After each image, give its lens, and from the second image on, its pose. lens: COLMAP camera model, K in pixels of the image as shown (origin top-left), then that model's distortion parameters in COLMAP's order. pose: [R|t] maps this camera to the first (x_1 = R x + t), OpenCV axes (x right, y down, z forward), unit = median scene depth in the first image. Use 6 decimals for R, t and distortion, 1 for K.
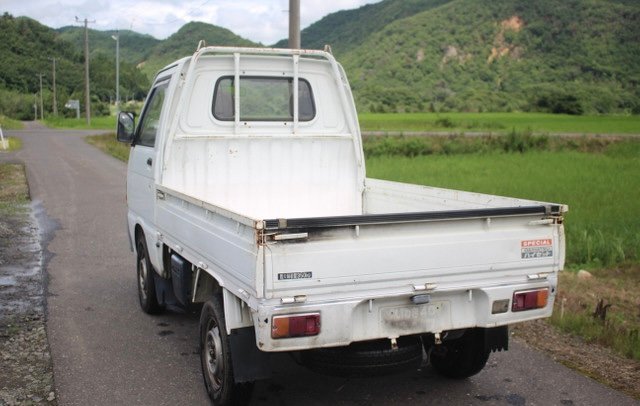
lens RADIAL K [[766.1, 0, 318.6], [0, 766.1, 199.5], [0, 0, 1]] dist [-0.062964, 0.000000]
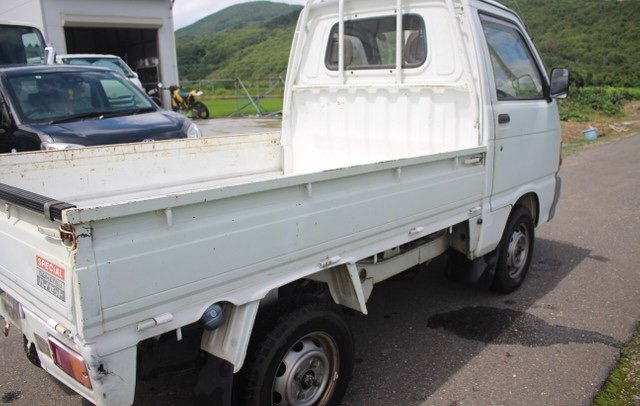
lens RADIAL K [[527.9, 0, 317.2], [0, 527.9, 206.7], [0, 0, 1]] dist [-0.150218, 0.121751]
pose [[0.437599, 0.183146, -0.880321, 0.478806], [-0.082430, 0.983085, 0.163551, -0.042472], [0.895384, 0.000995, 0.445293, 0.709496]]
